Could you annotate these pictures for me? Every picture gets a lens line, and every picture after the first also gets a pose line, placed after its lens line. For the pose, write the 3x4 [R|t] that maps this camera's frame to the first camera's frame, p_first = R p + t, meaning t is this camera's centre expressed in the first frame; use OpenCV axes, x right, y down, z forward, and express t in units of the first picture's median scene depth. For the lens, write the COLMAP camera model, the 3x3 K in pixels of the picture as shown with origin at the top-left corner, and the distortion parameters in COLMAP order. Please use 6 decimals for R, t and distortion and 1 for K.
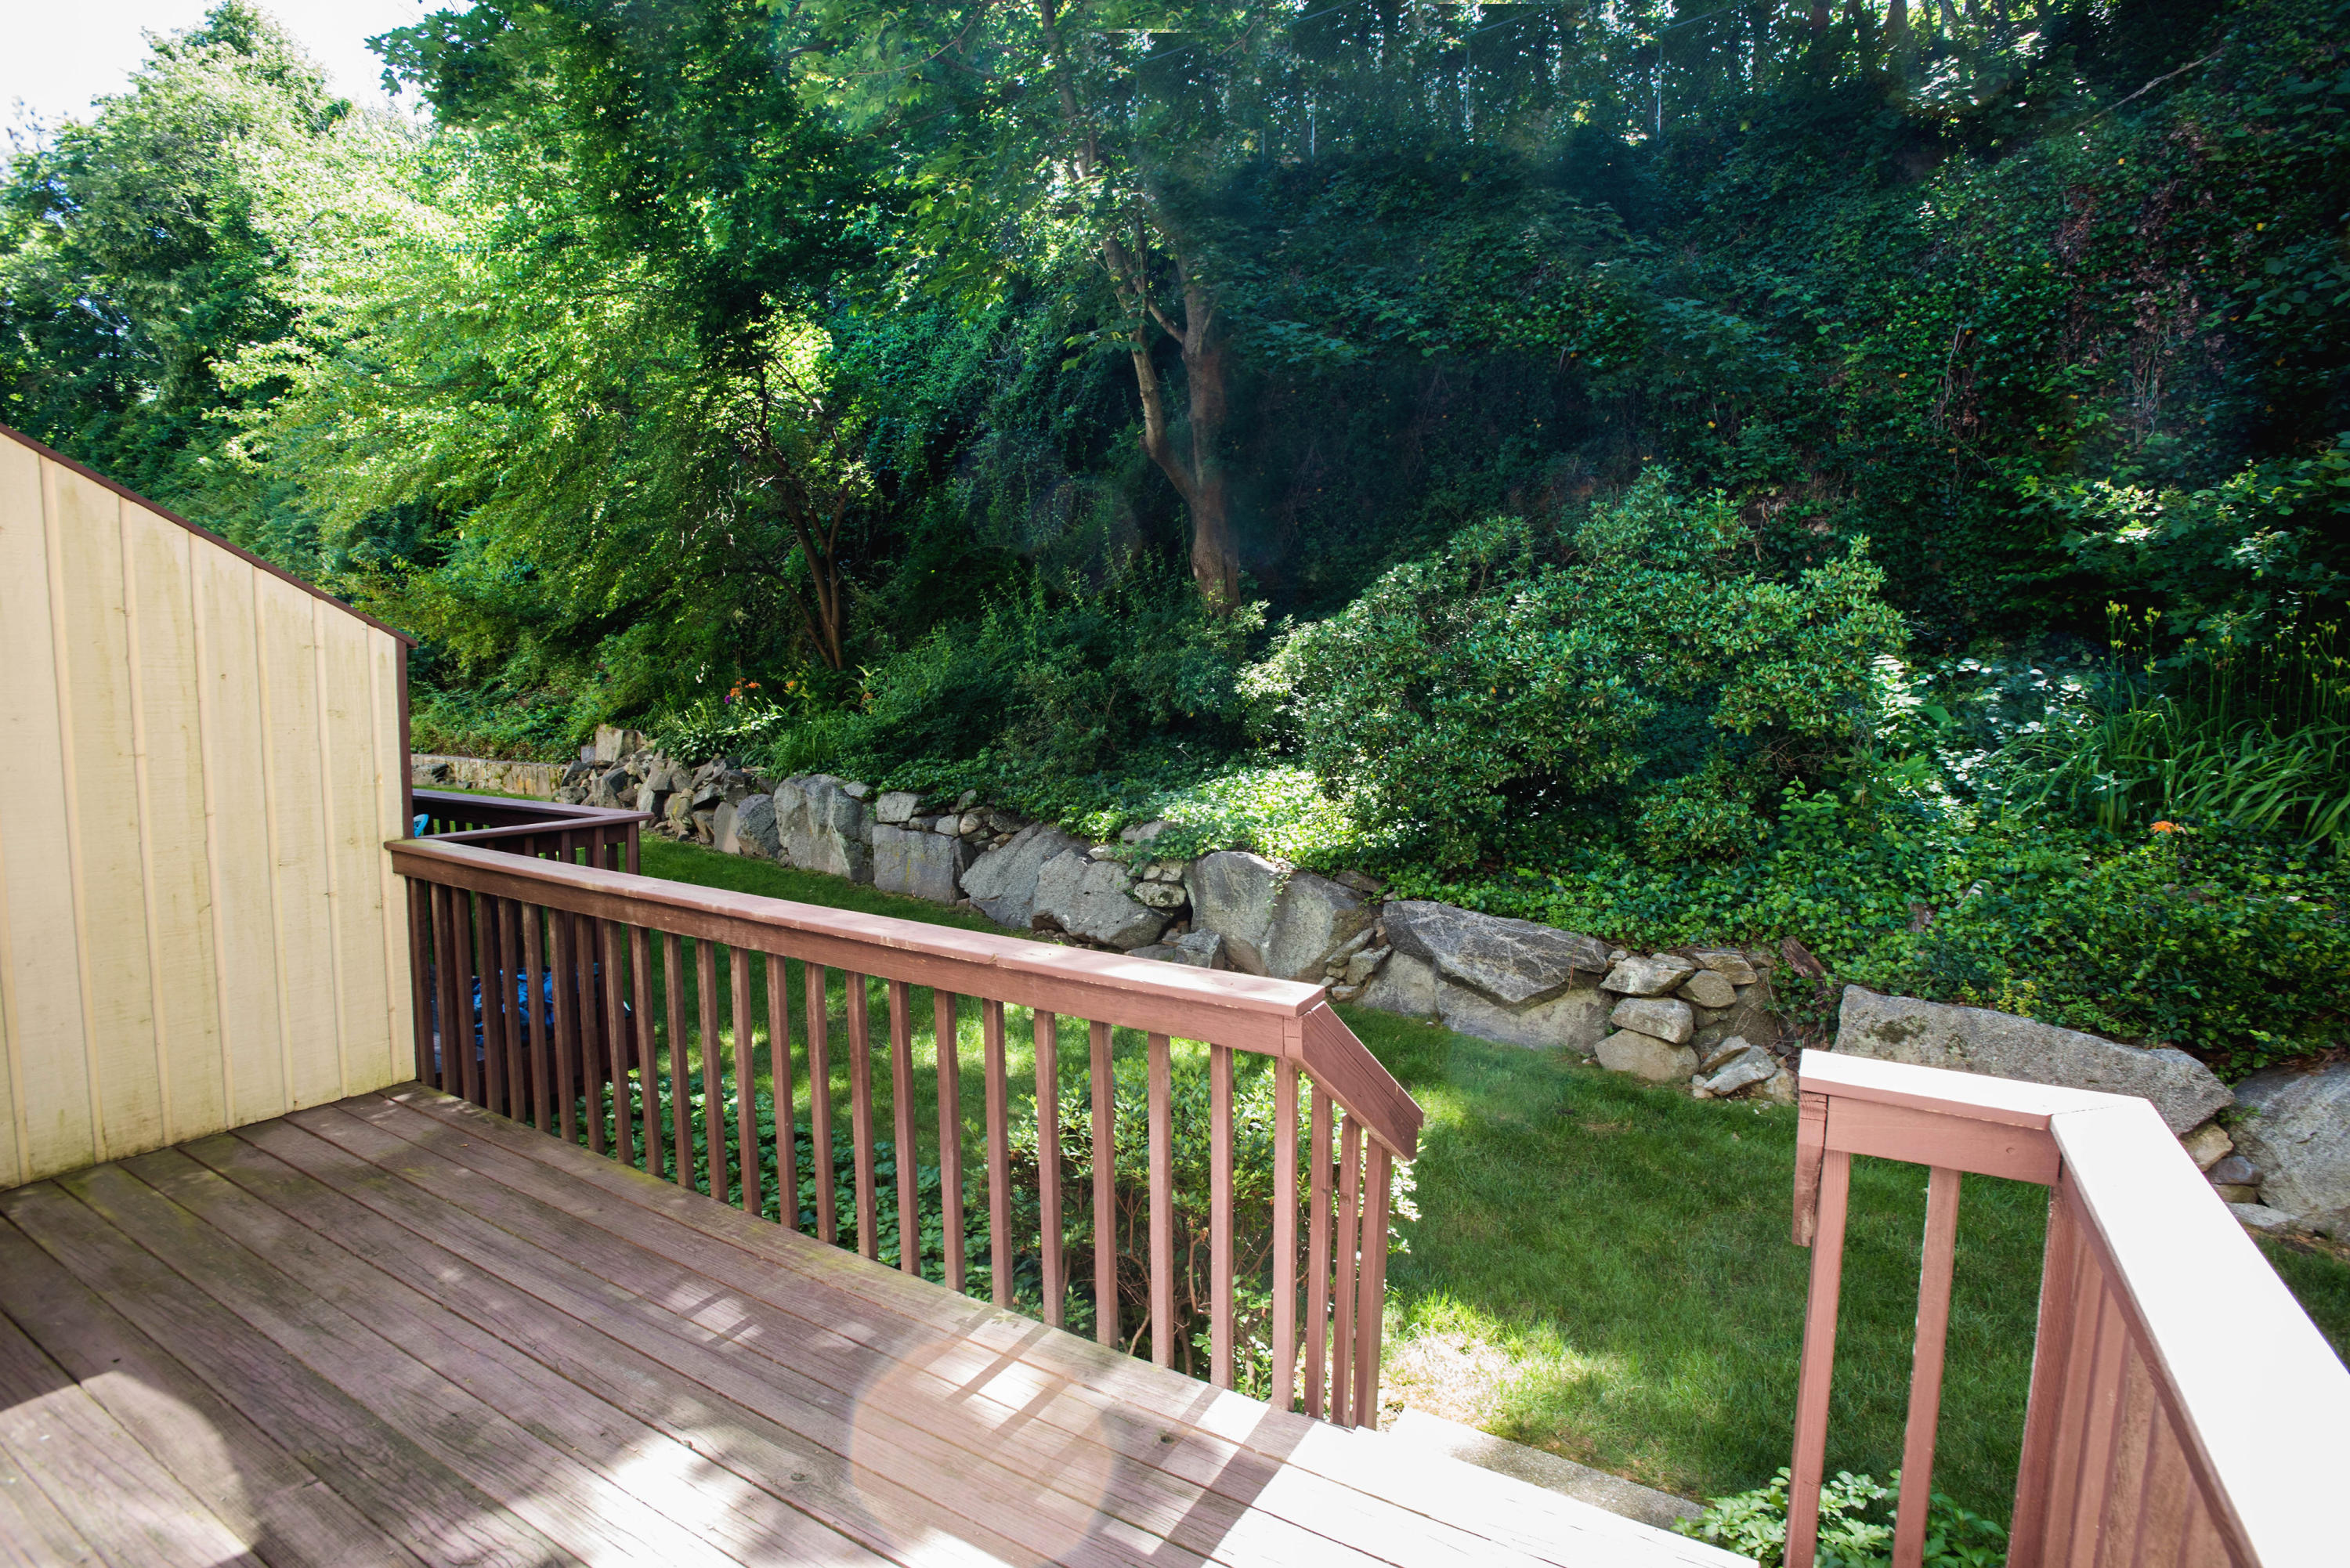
lens RADIAL K [[1133.8, 0, 1186.5], [0, 1133.8, 772.6], [0, 0, 1]] dist [-0.042149, 0.001538]
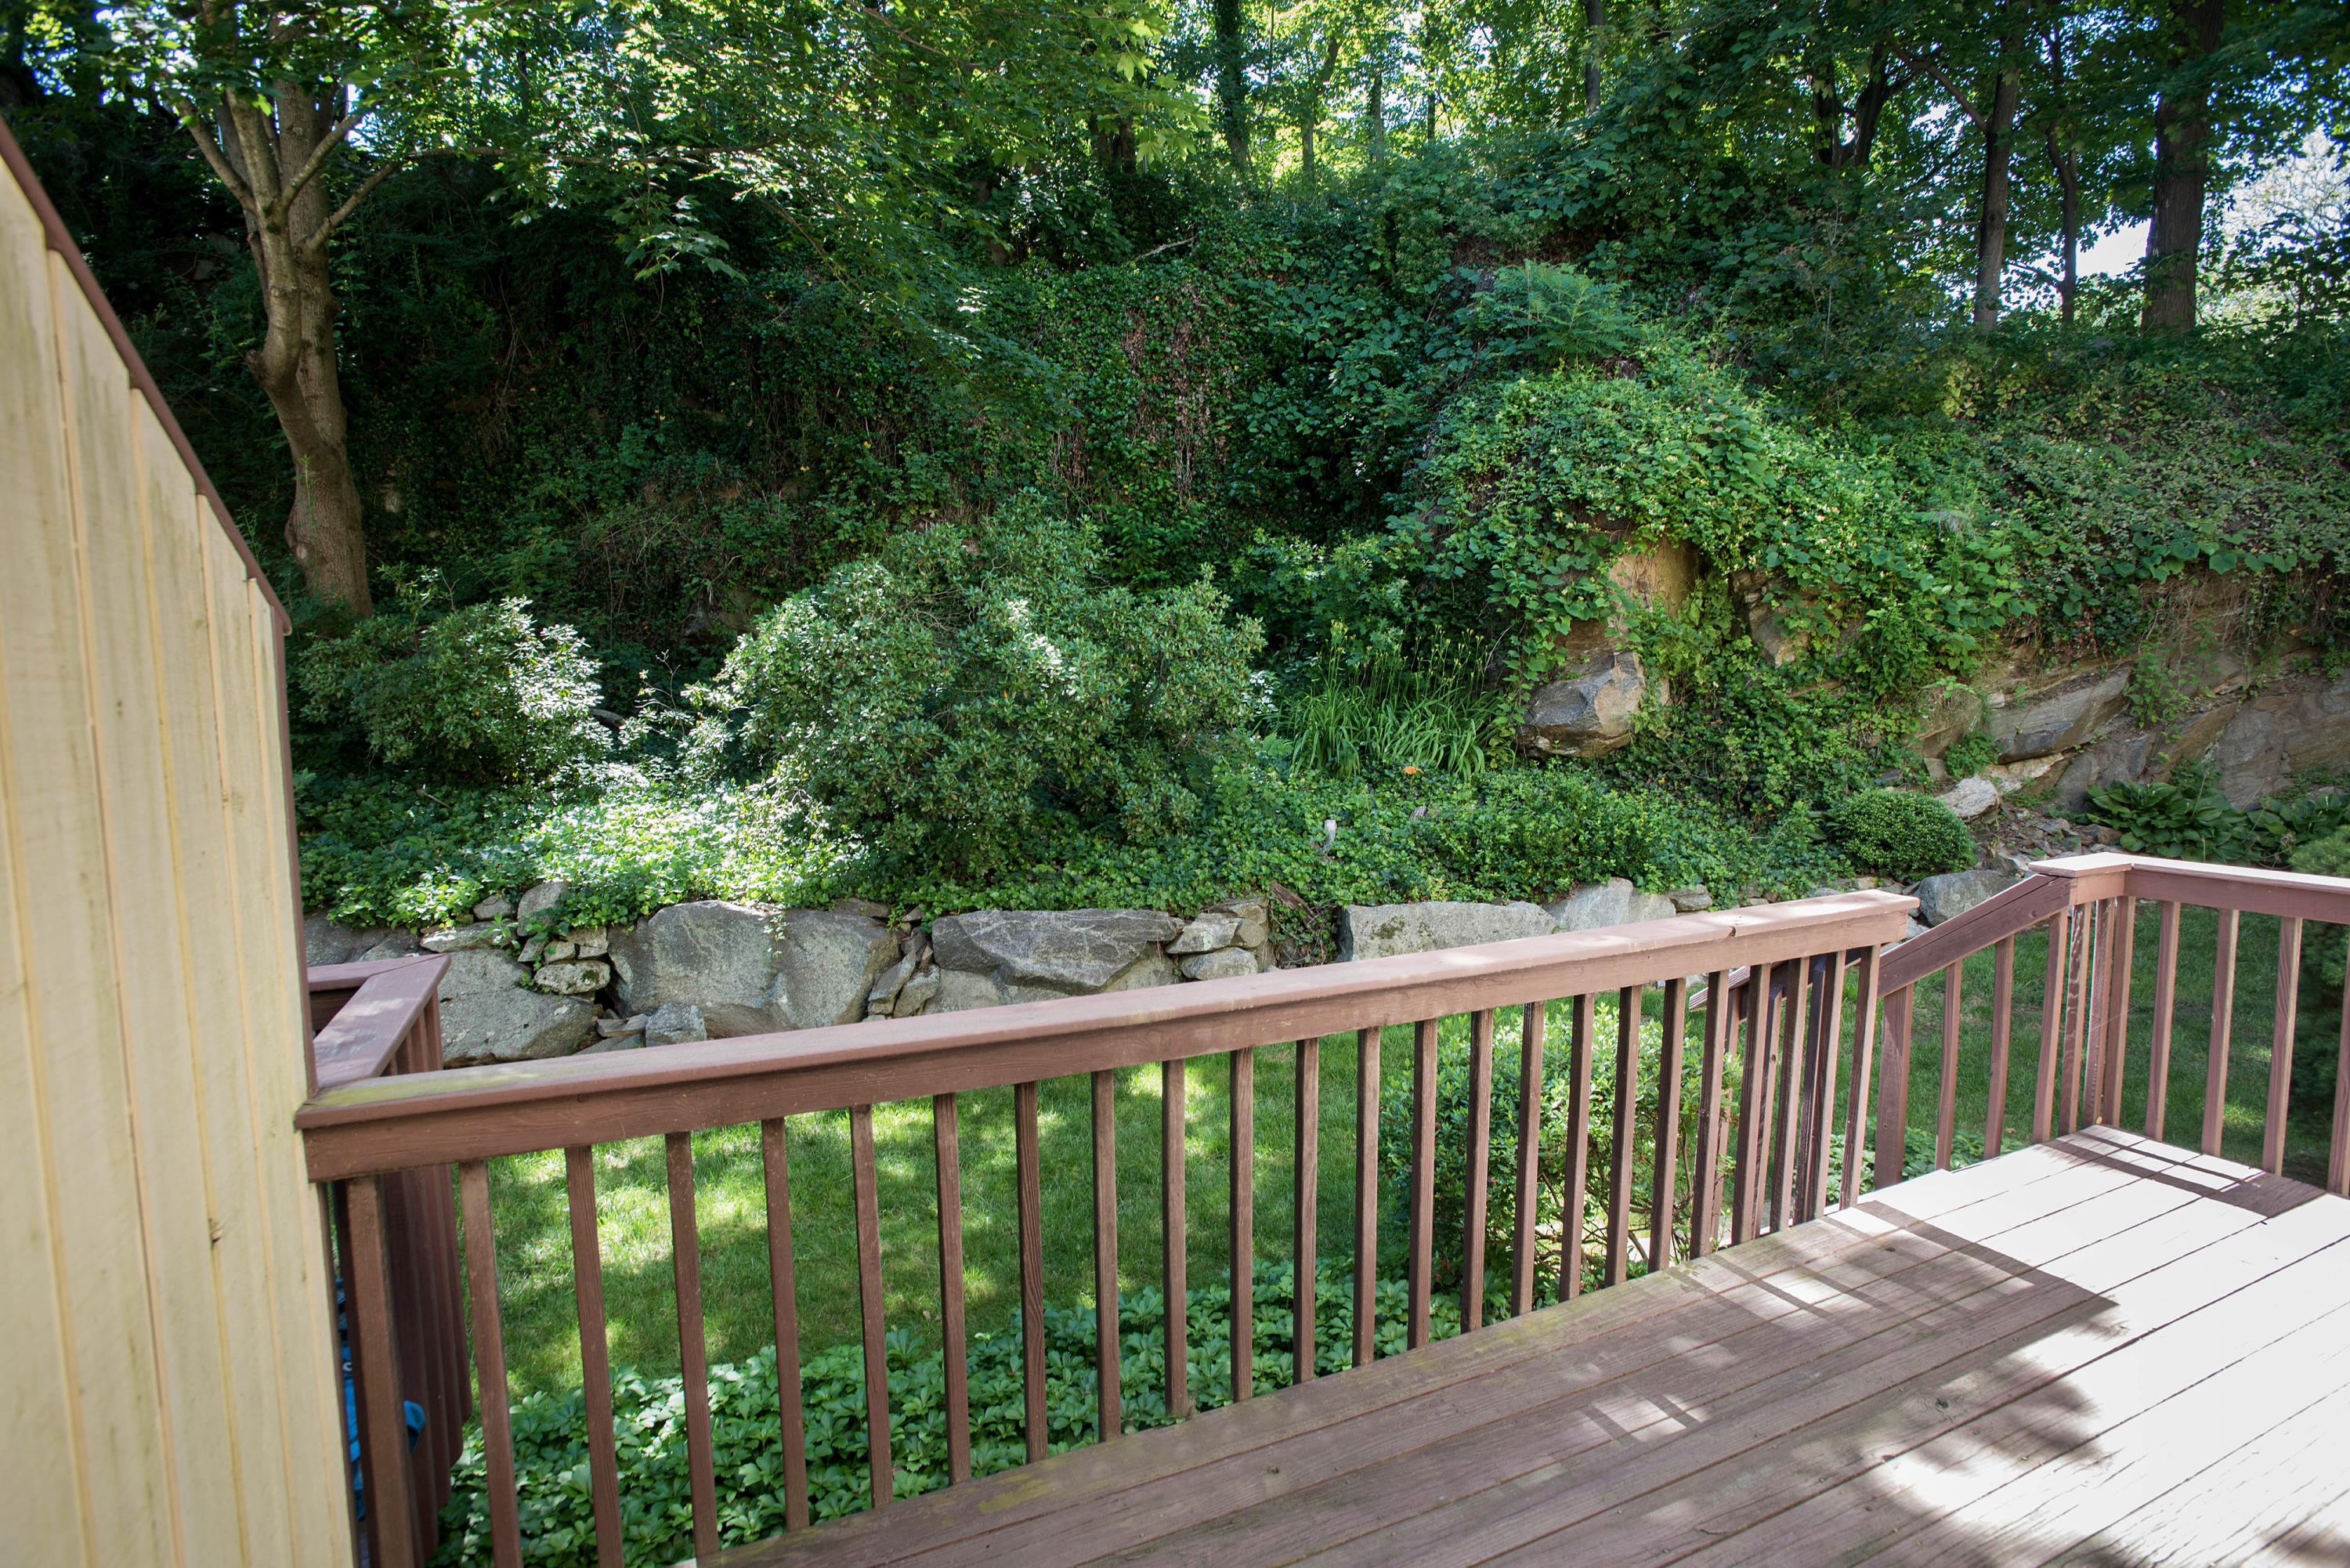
lens RADIAL K [[1133.8, 0, 1182.4], [0, 1133.8, 784.4], [0, 0, 1]] dist [-0.042149, 0.001538]
pose [[0.585469, -0.085077, 0.806219, -0.470017], [0.087375, 0.995307, 0.041581, -0.021015], [-0.805973, 0.046099, 0.590155, 0.277563]]
